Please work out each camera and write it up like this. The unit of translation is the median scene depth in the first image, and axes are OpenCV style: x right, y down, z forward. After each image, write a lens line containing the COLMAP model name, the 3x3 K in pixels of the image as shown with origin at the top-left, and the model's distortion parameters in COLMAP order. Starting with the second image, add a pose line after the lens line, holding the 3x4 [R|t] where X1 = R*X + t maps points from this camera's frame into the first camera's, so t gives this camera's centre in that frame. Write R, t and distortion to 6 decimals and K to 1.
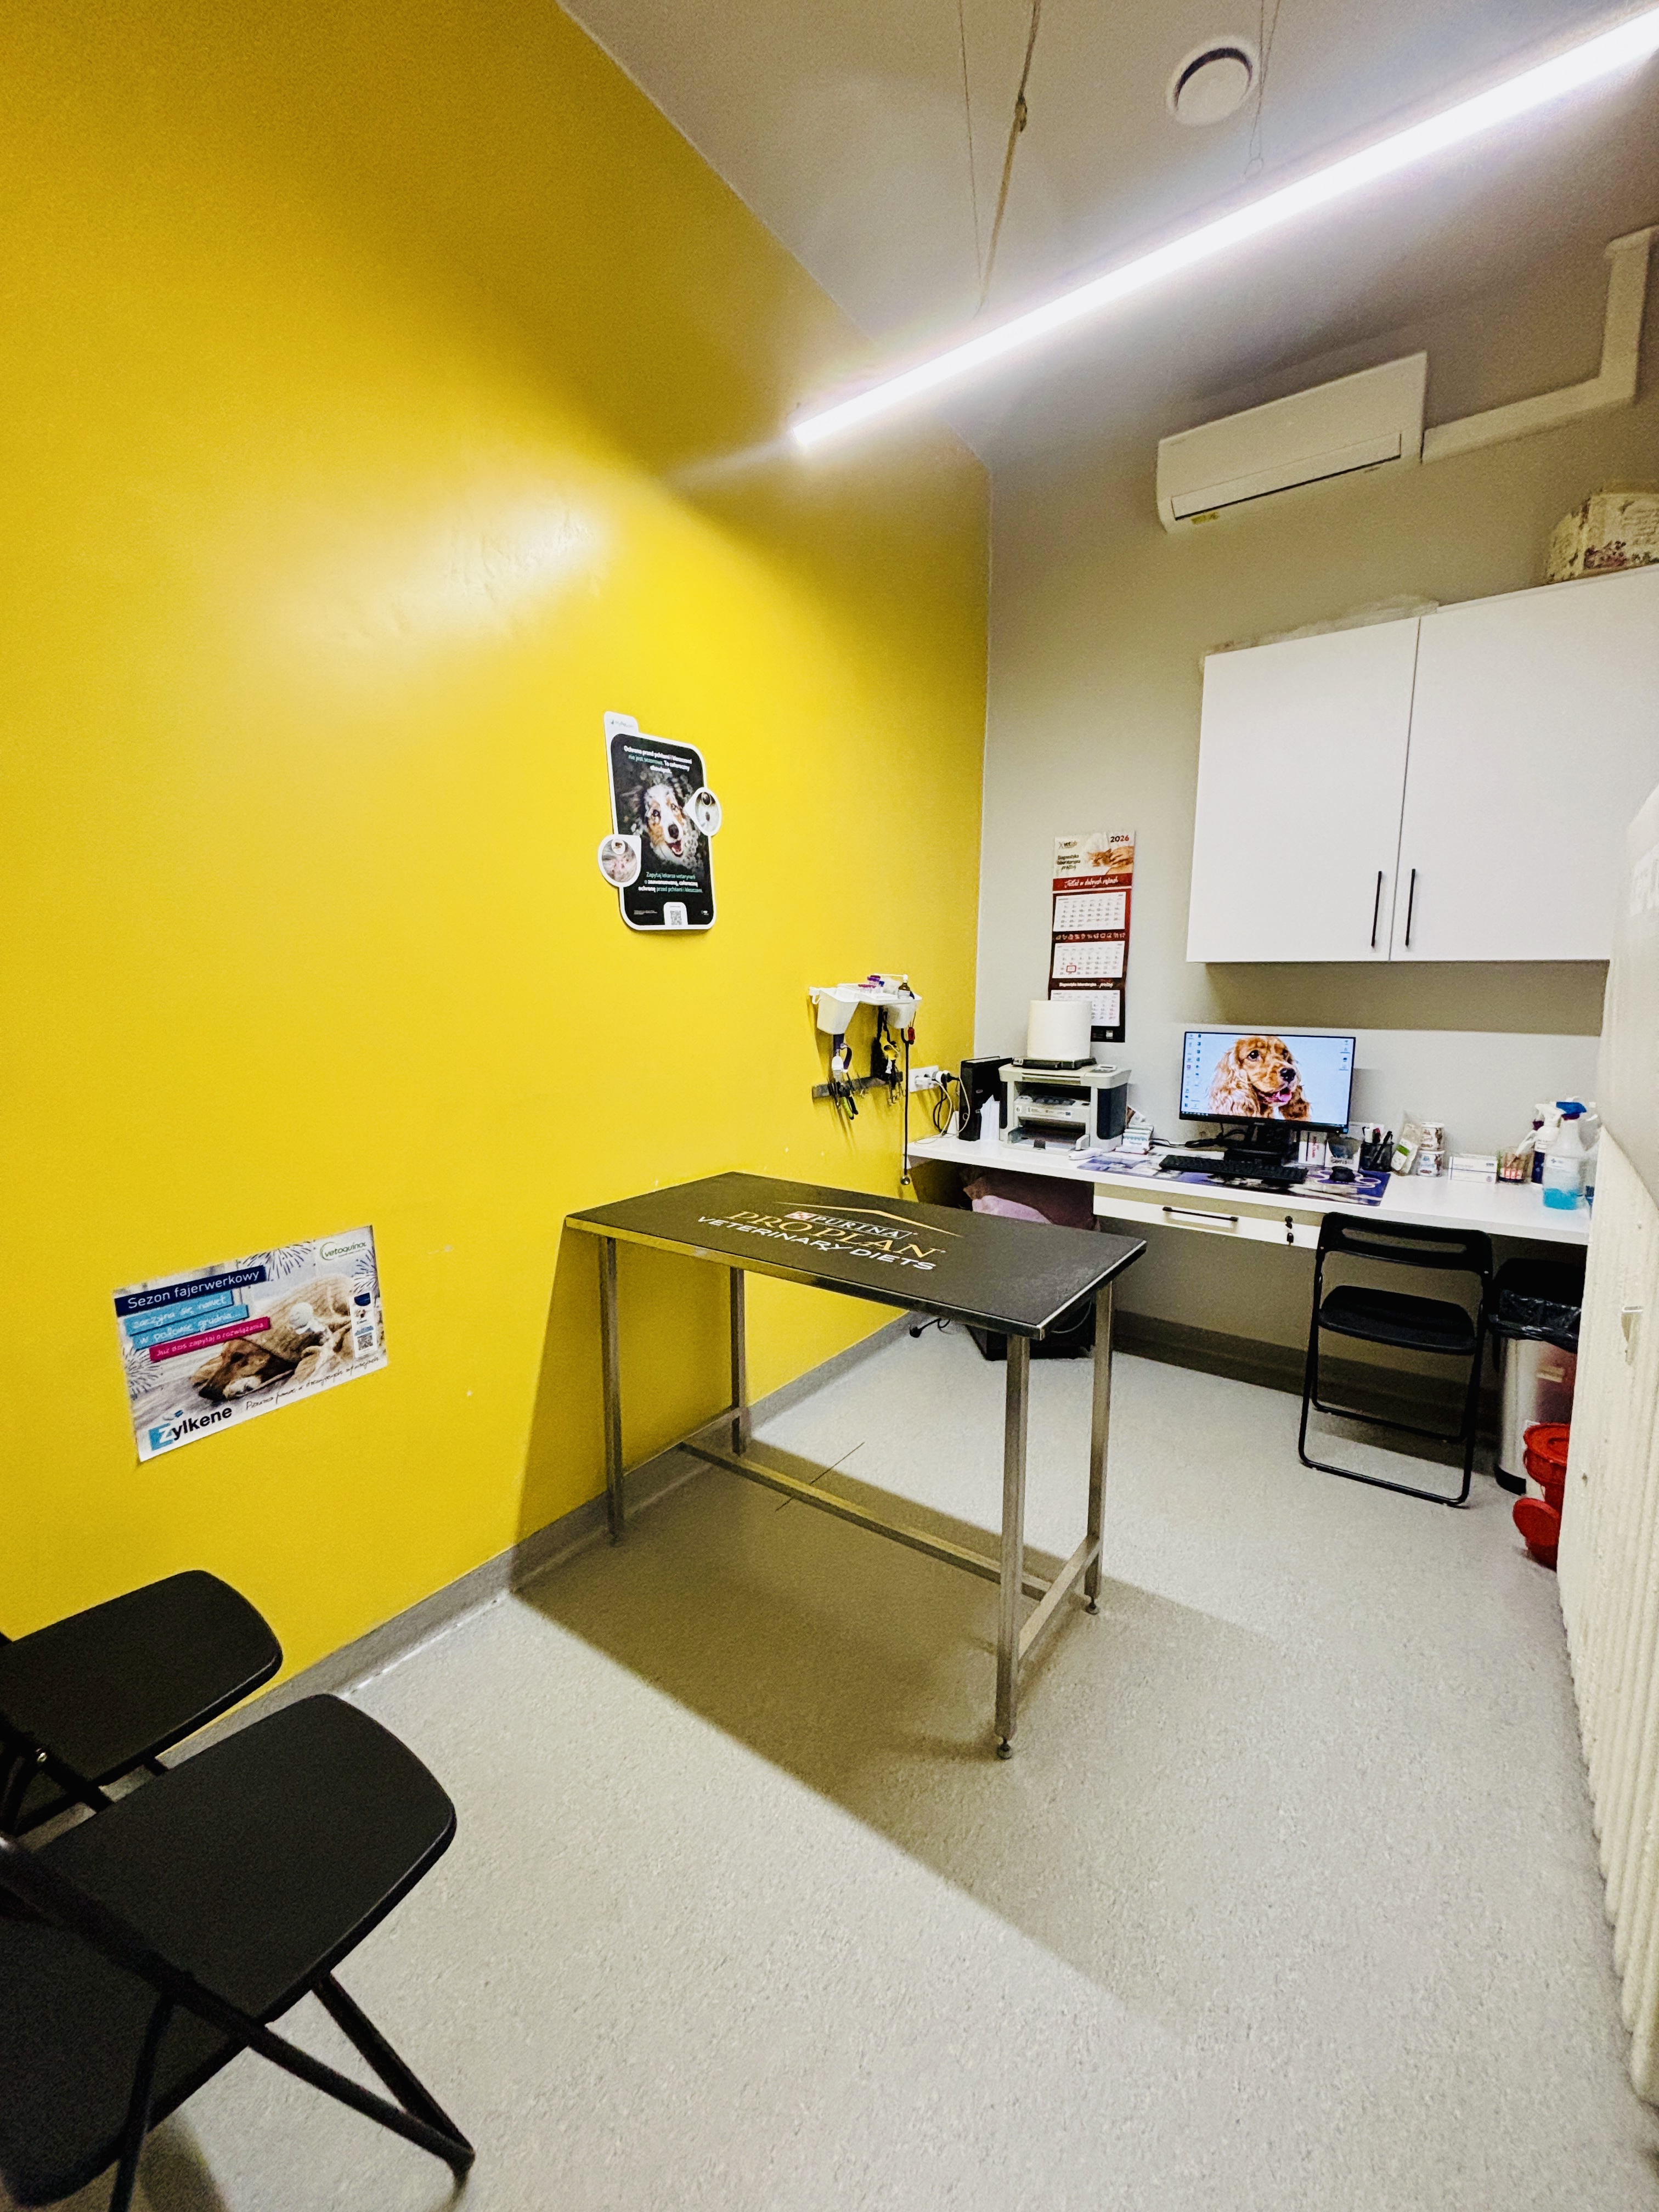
lens RADIAL K [[892.6, 0, 828.8], [0, 892.6, 1109.8], [0, 0, 1]] dist [-0.000469, 0.001930]
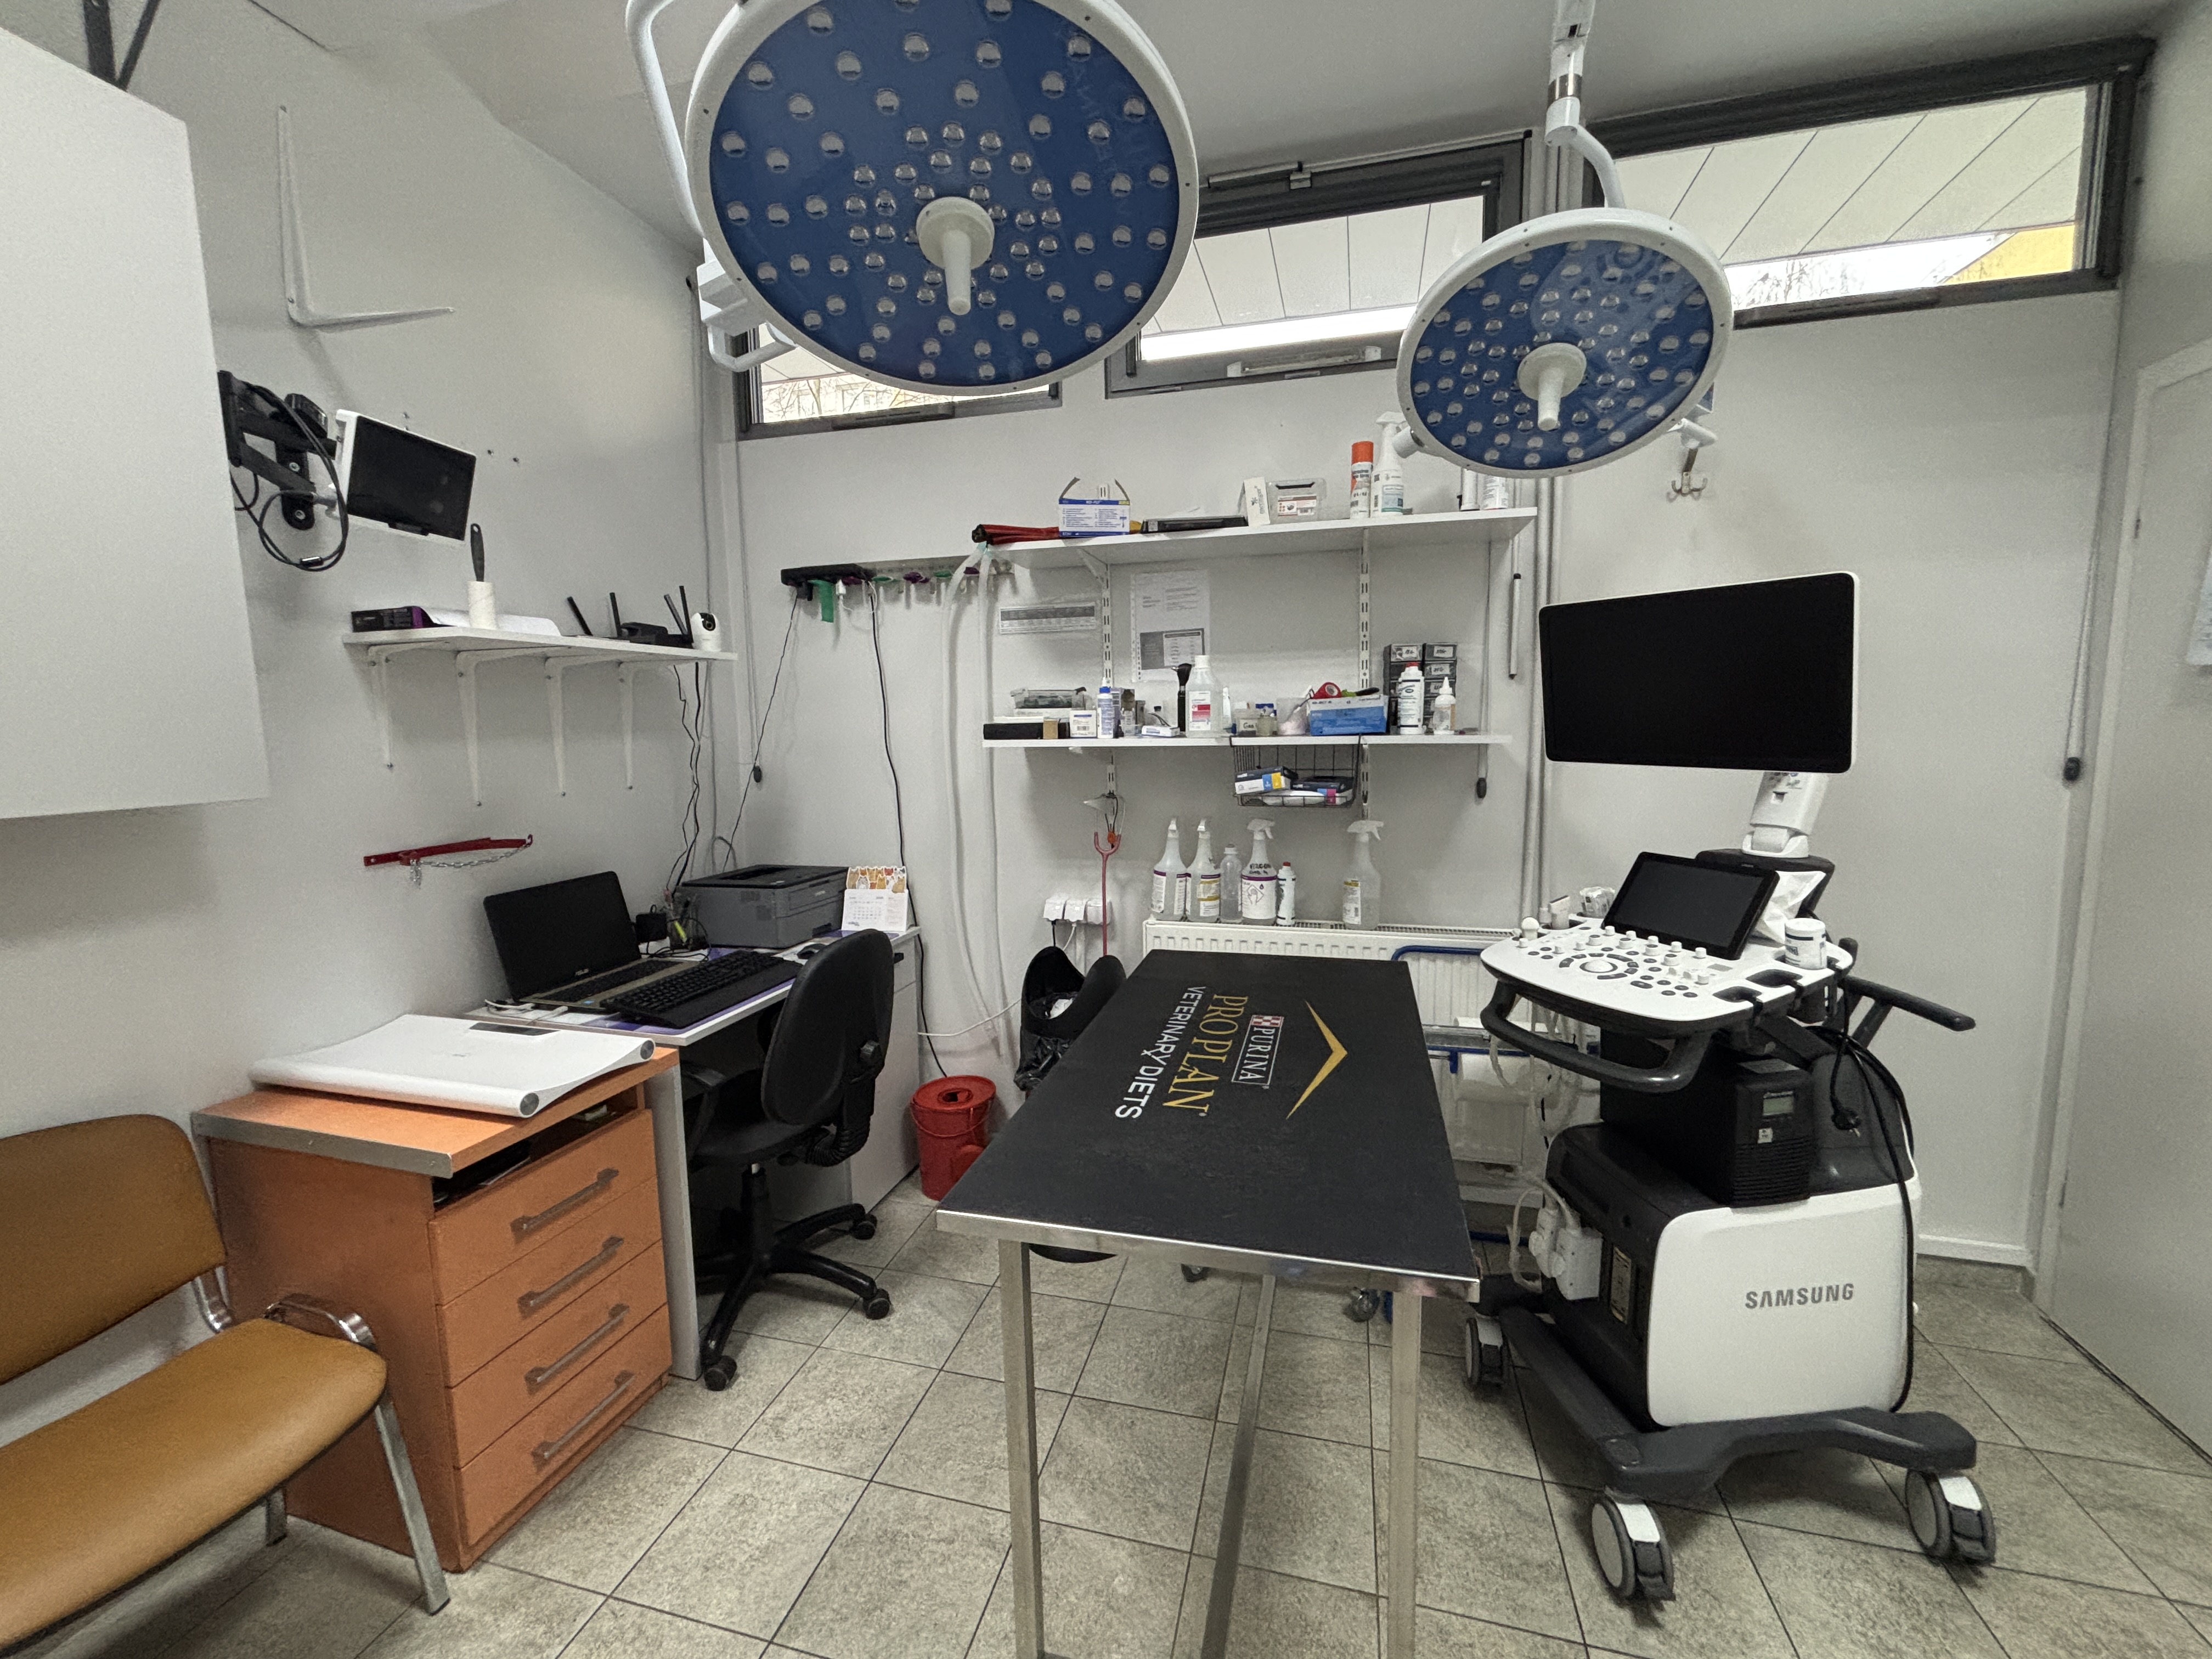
lens RADIAL K [[890.0, 0, 1110.9], [0, 890.0, 822.4], [0, 0, 1]] dist [0.000219, 0.000009]
pose [[0.356480, 0.103779, -0.928521, 0.680819], [-0.124036, 0.990272, 0.063061, -0.091846], [0.926033, 0.092690, 0.365884, 0.637124]]
